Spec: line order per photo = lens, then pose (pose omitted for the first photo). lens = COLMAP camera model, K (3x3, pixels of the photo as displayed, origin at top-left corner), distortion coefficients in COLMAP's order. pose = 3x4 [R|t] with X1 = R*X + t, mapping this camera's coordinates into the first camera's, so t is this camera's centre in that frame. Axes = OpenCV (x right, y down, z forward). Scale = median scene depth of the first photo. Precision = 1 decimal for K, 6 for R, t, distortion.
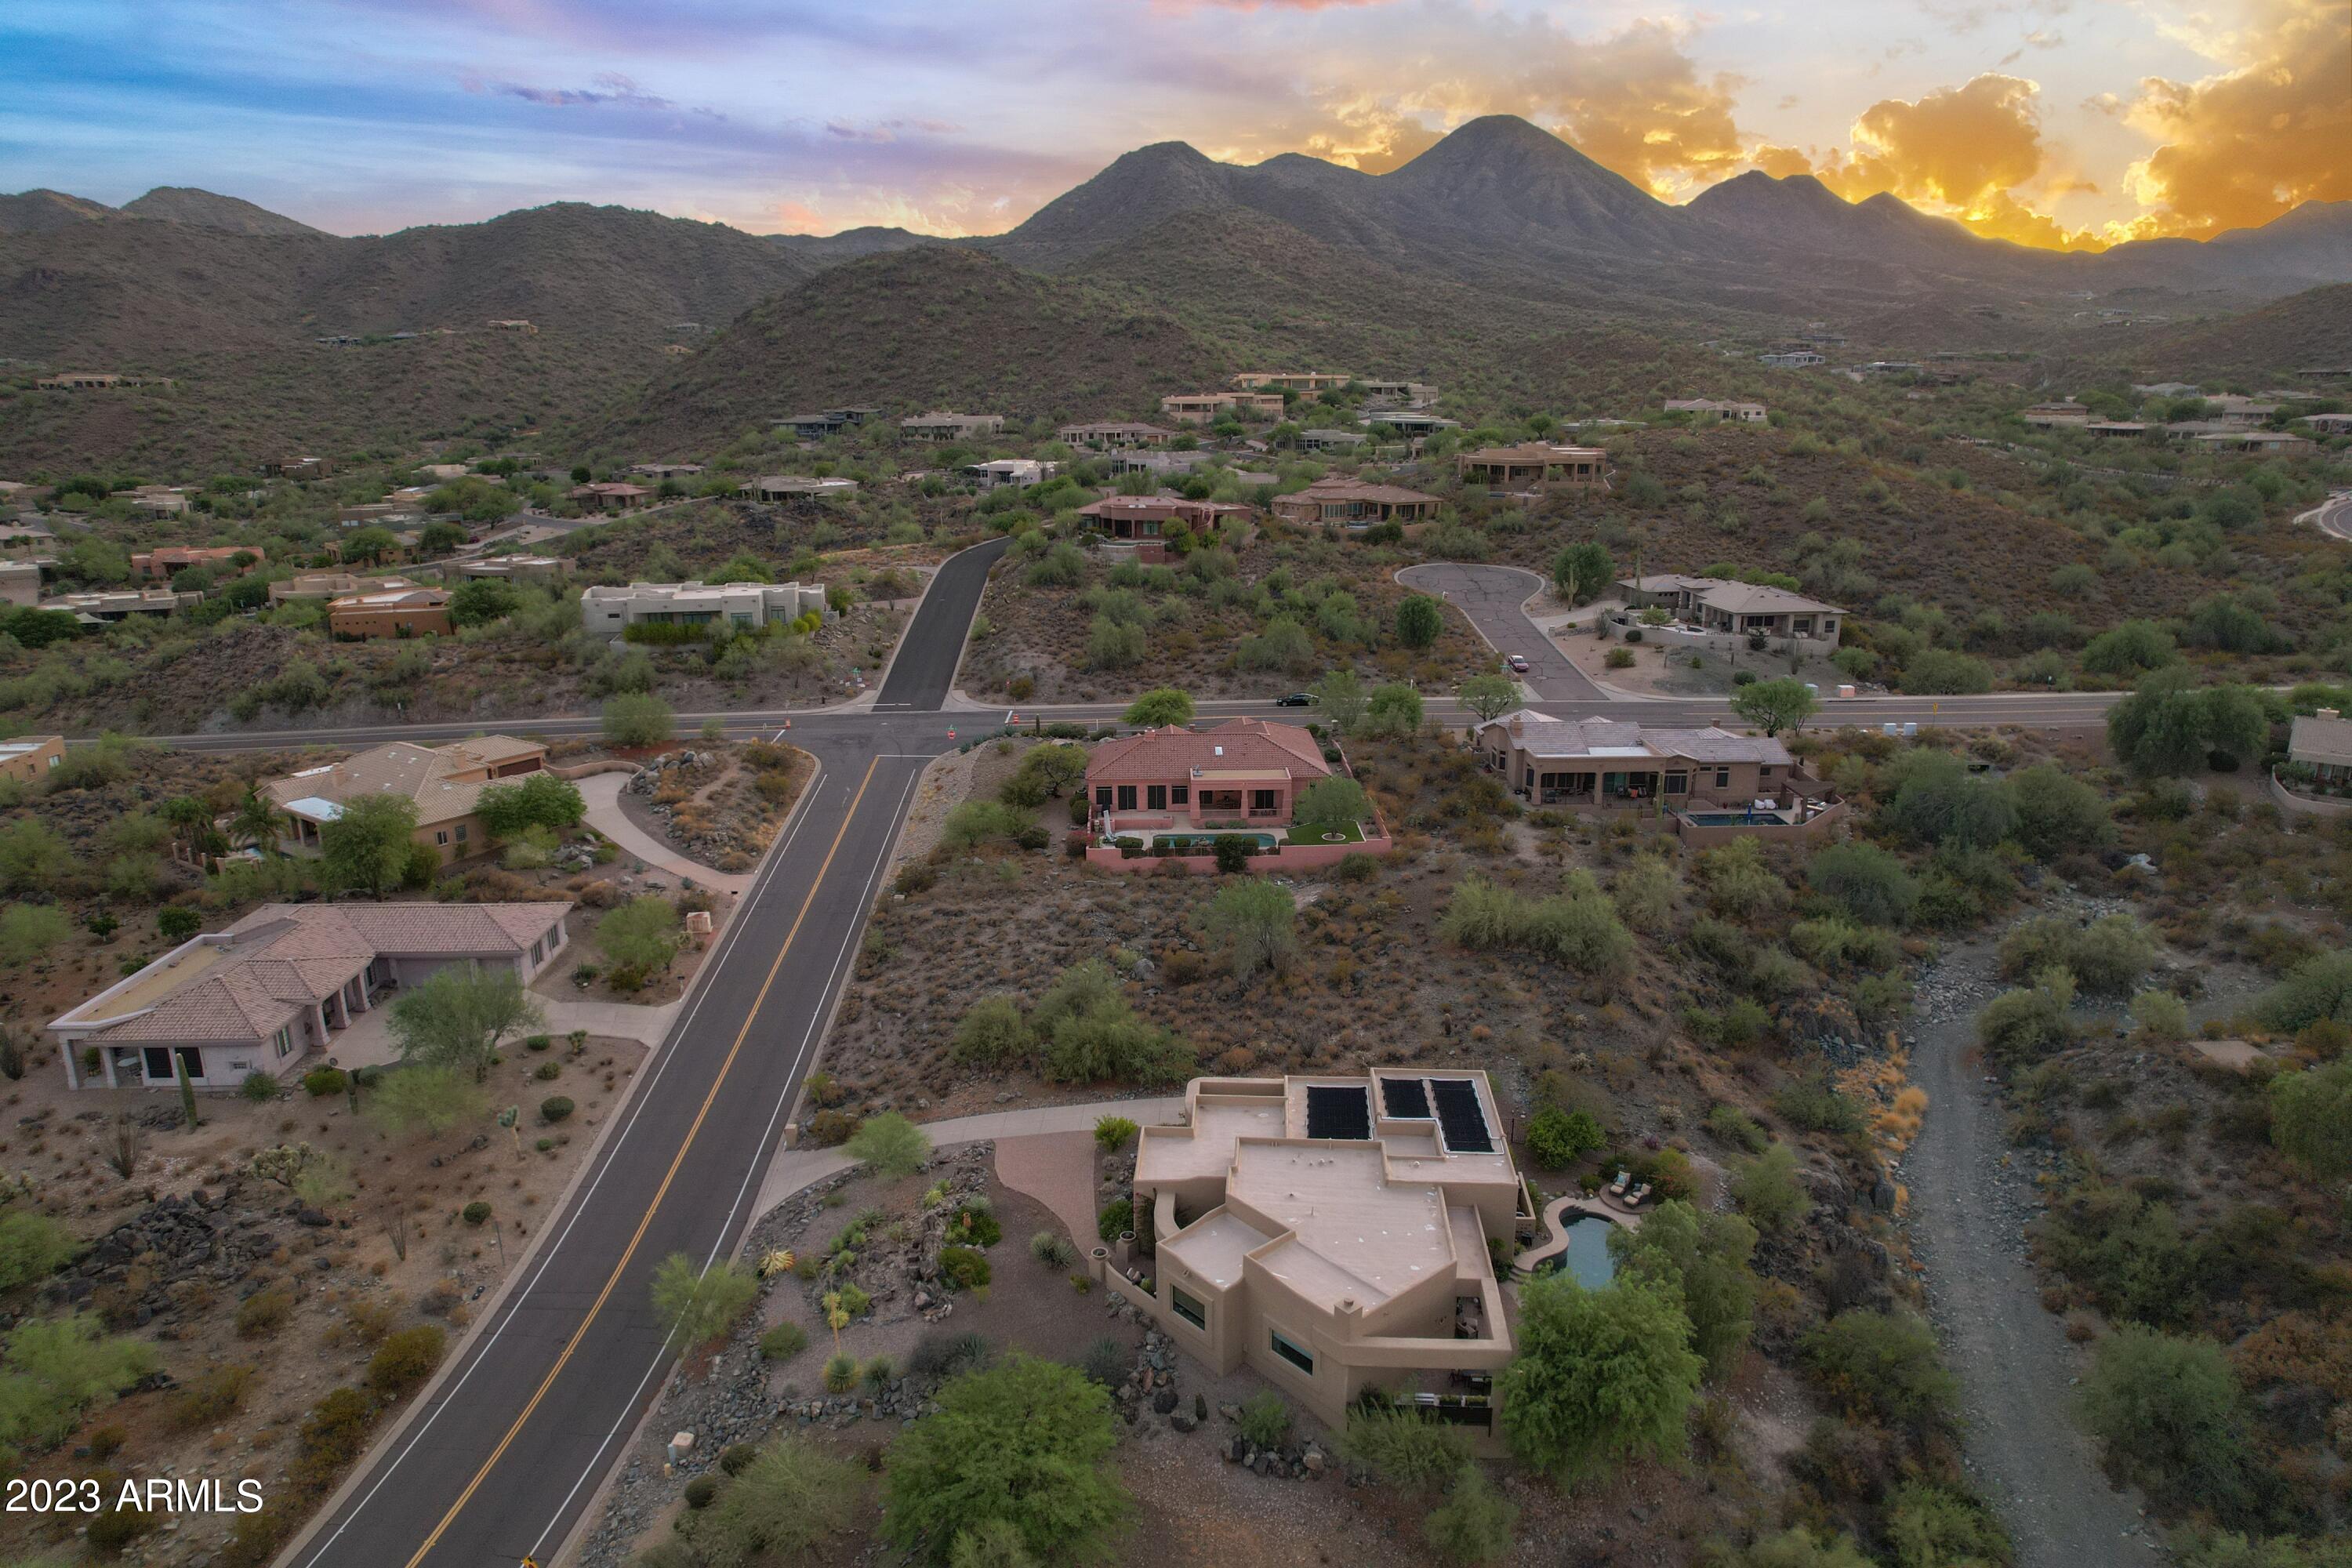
lens RADIAL K [[1499.5, 0, 1165.9], [0, 1499.5, 780.2], [0, 0, 1]] dist [-0.047824, 0.001767]
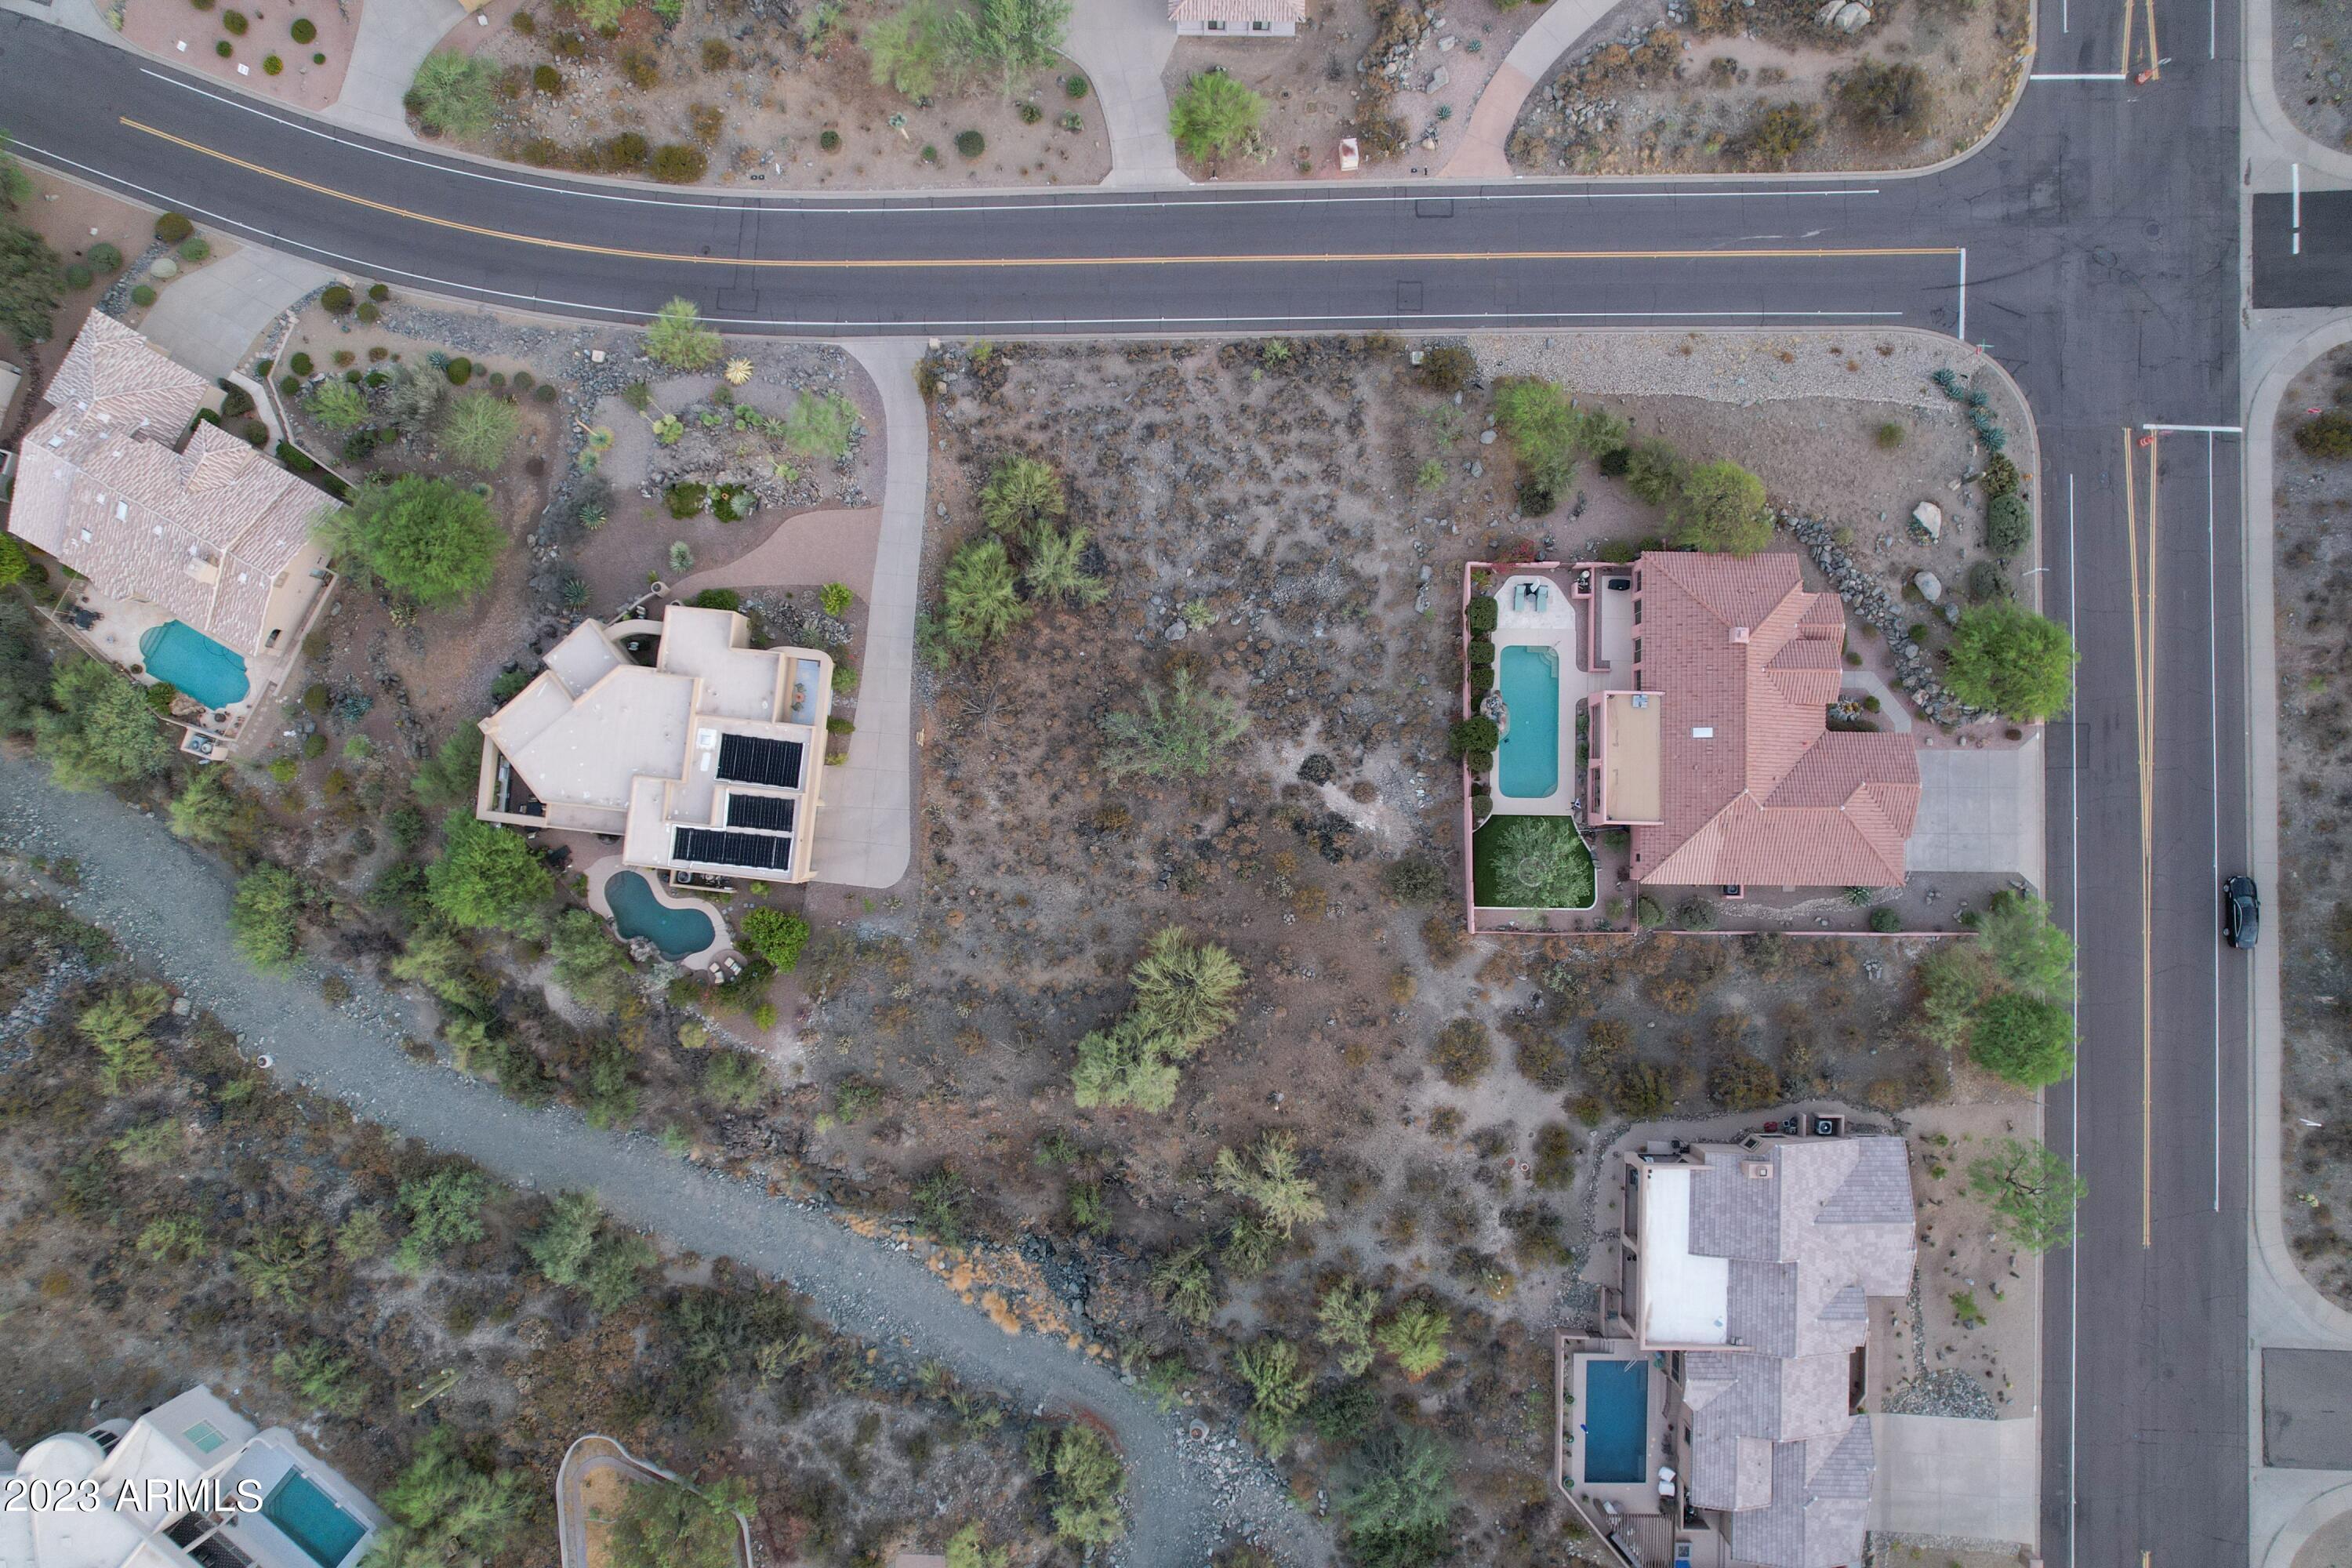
lens RADIAL K [[1501.9, 0, 1178.1], [0, 1501.9, 800.5], [0, 0, 1]] dist [-0.080531, 0.070932]
pose [[-0.038747, 0.999080, -0.018383, 0.105646], [-0.250287, 0.008107, 0.968138, -0.752364], [0.967396, 0.042113, 0.249743, 0.678490]]
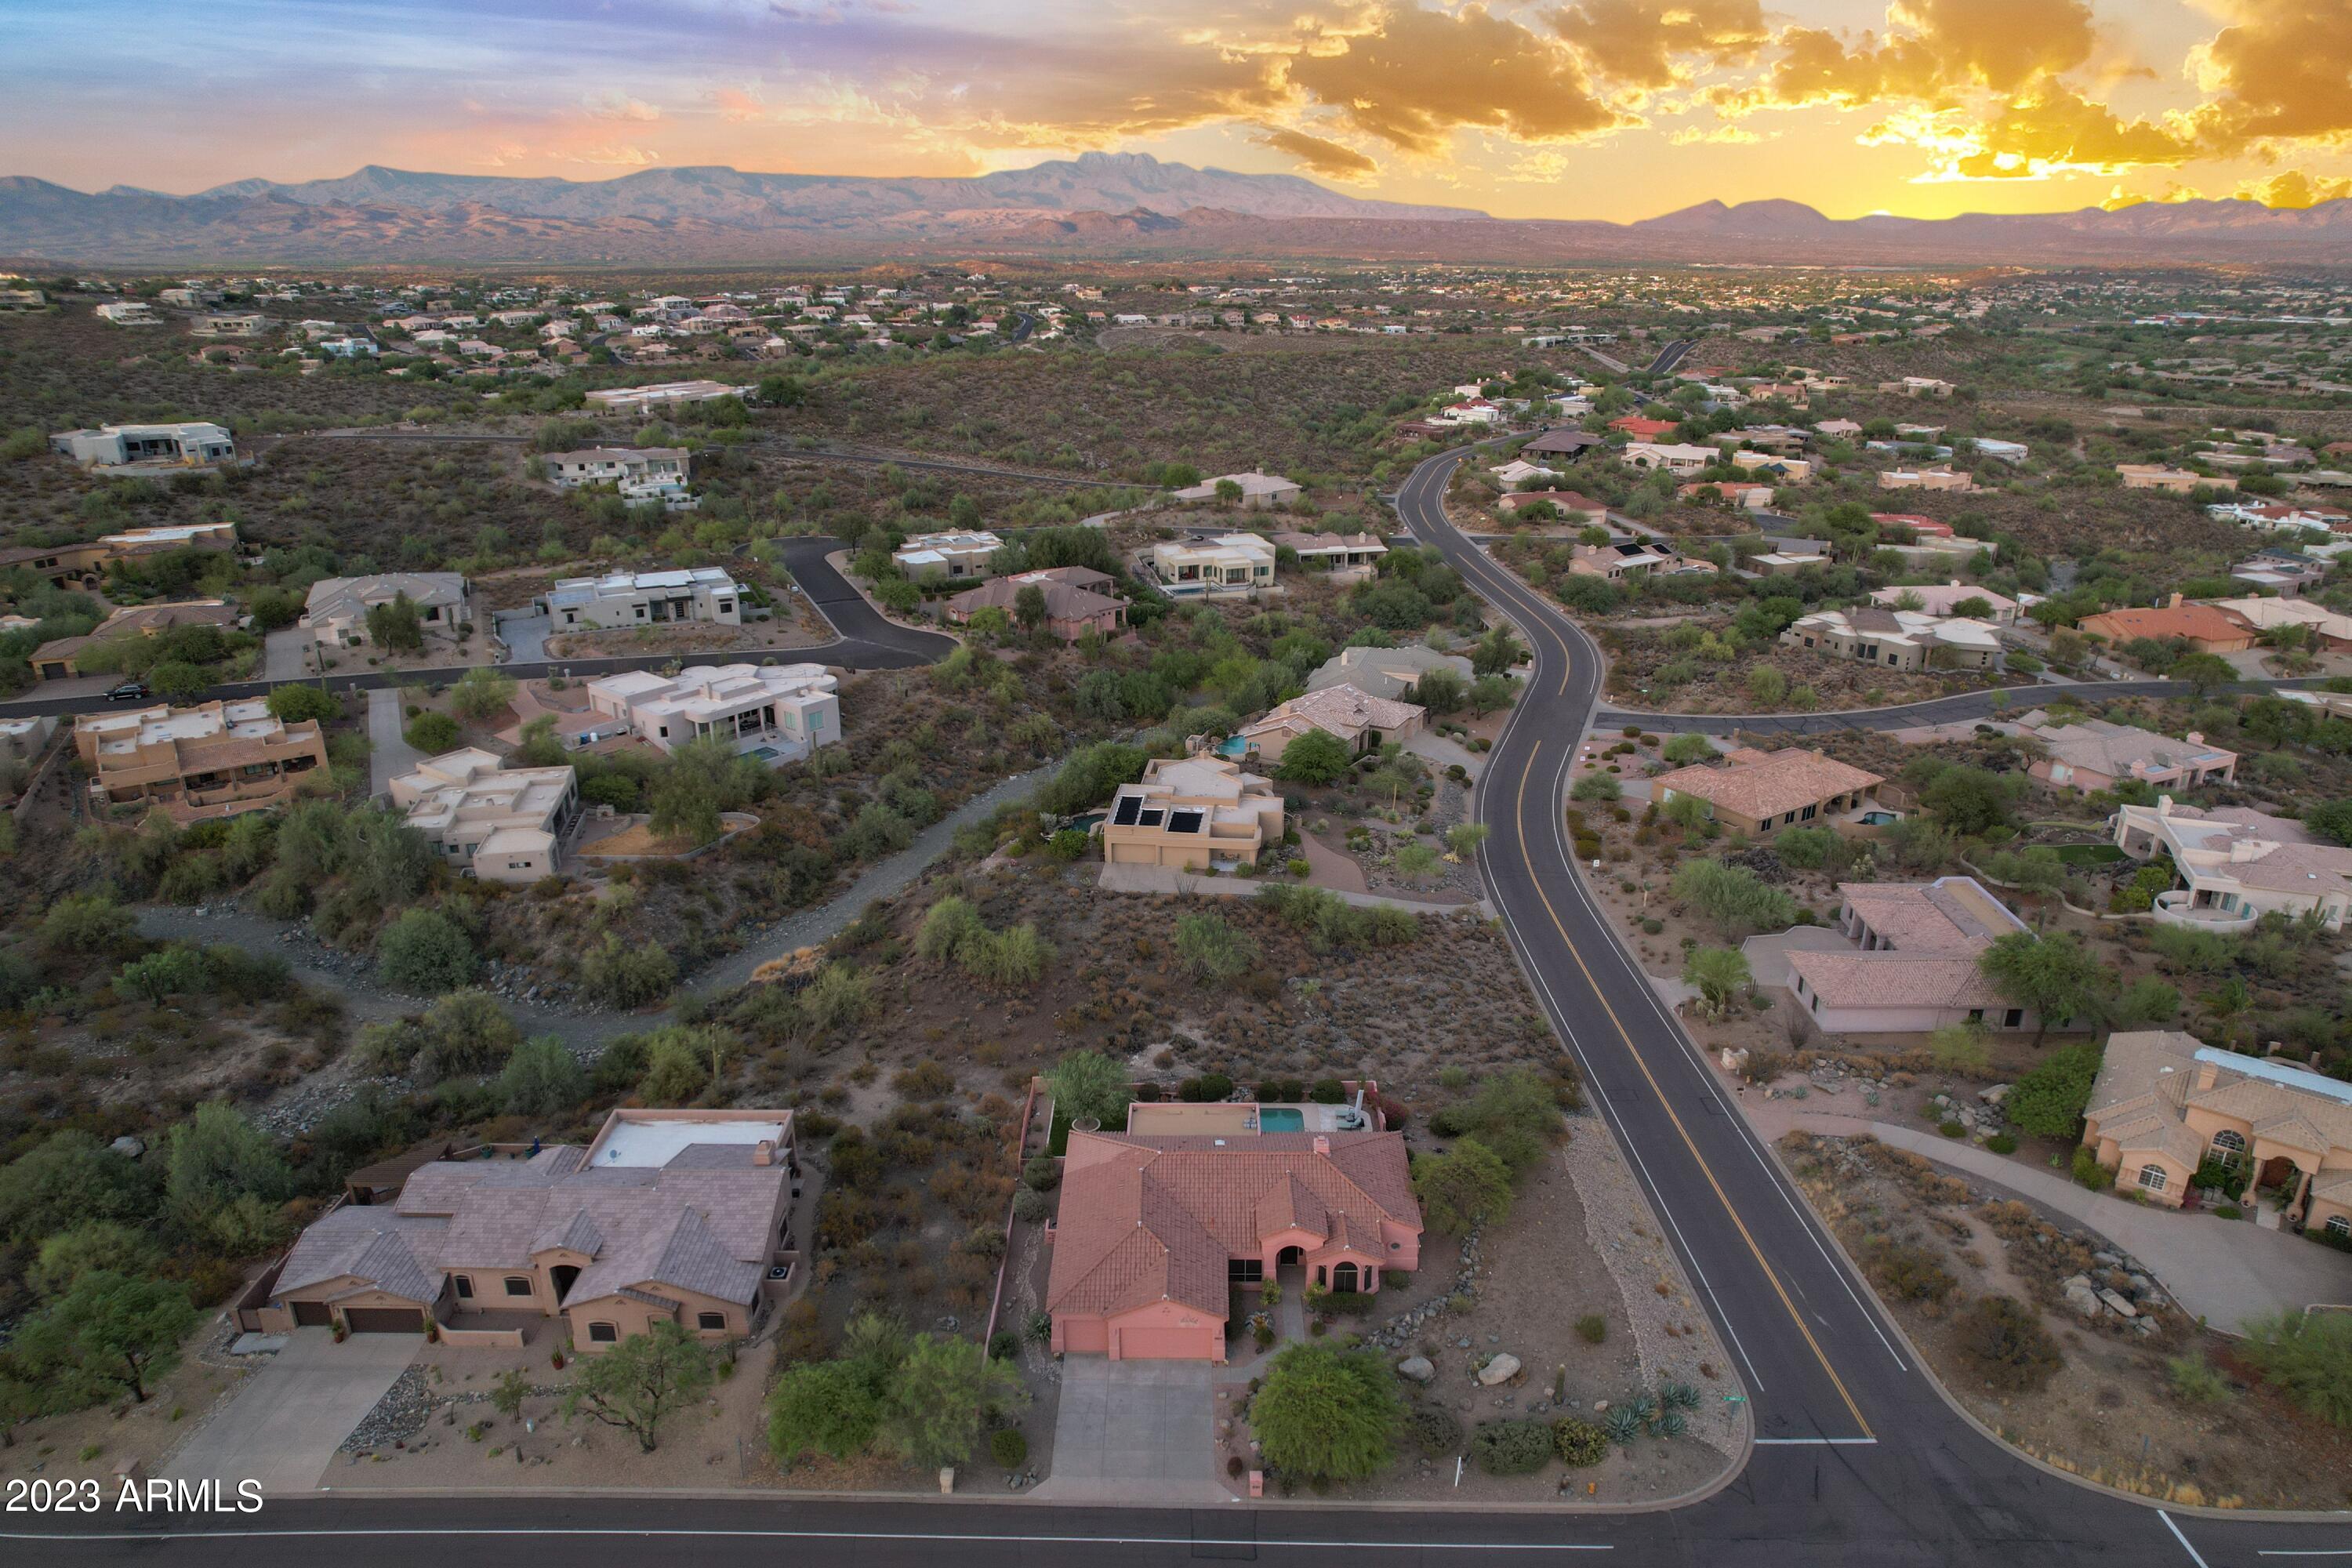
lens RADIAL K [[1501.9, 0, 1178.1], [0, 1501.9, 800.5], [0, 0, 1]] dist [-0.080531, 0.070932]
pose [[-0.999381, -0.004849, 0.034838, 0.036415], [0.016914, 0.802170, 0.596856, -0.658781], [-0.030840, 0.597076, -0.801592, 1.708320]]
